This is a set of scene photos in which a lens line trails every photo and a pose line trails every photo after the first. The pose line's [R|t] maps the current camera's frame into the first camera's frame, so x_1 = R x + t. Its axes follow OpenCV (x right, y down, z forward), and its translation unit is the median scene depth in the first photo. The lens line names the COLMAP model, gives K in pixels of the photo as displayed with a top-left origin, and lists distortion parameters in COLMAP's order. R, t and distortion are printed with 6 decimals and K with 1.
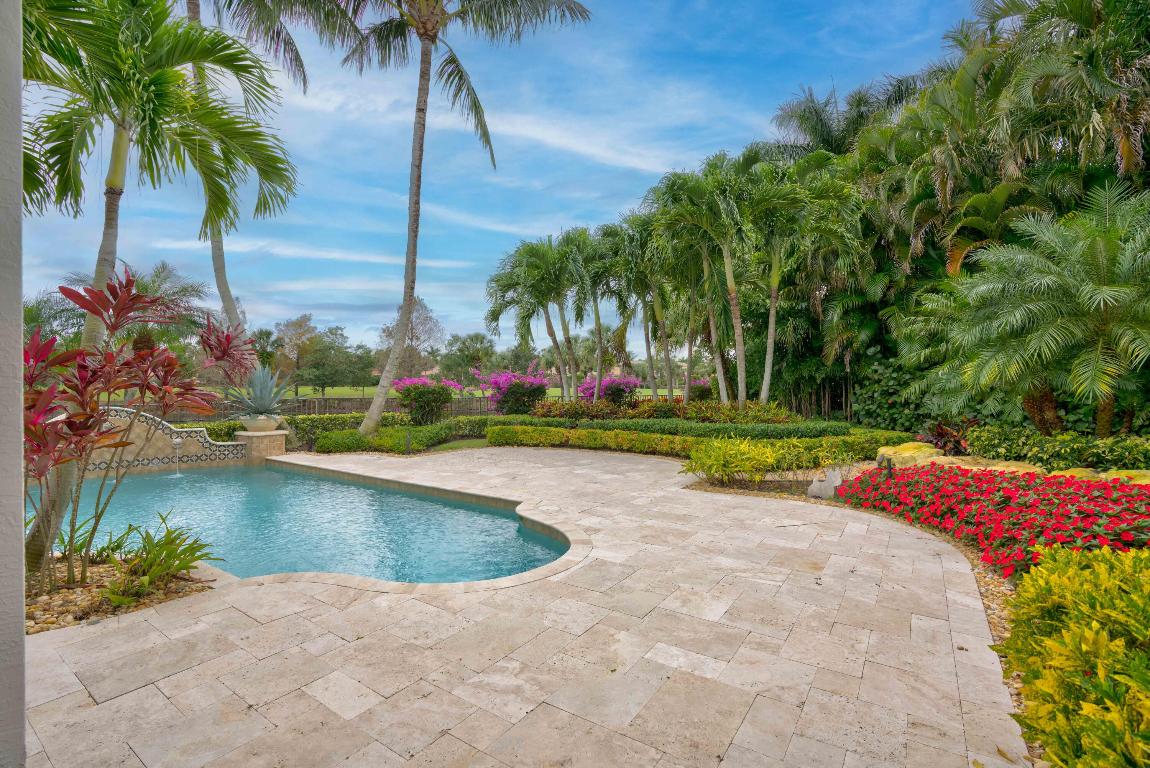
lens RADIAL K [[542.8, 0, 568.1], [0, 542.8, 383.2], [0, 0, 1]] dist [-0.052861, 0.014830]
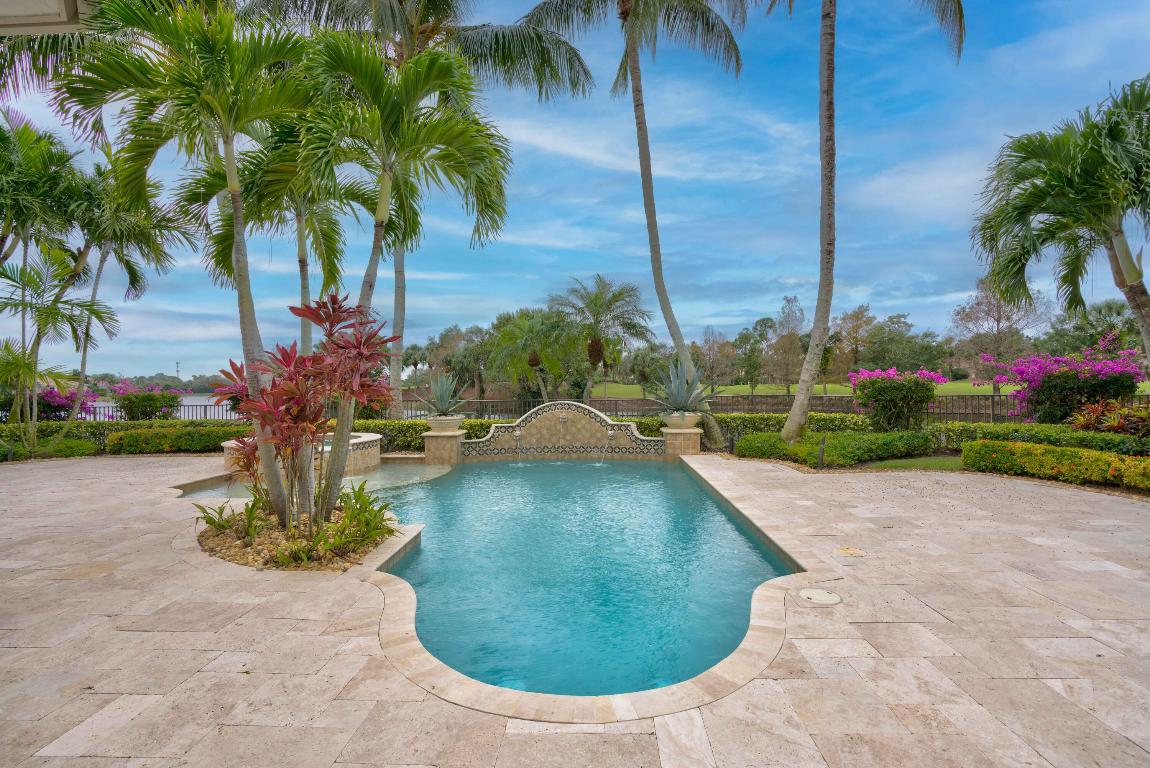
lens RADIAL K [[542.8, 0, 575.7], [0, 542.8, 389.6], [0, 0, 1]] dist [-0.052861, 0.014830]
pose [[0.510502, -0.003456, -0.859869, 0.198888], [0.020191, 0.999764, 0.007969, 0.005027], [0.859639, -0.021430, 0.510452, 0.324131]]
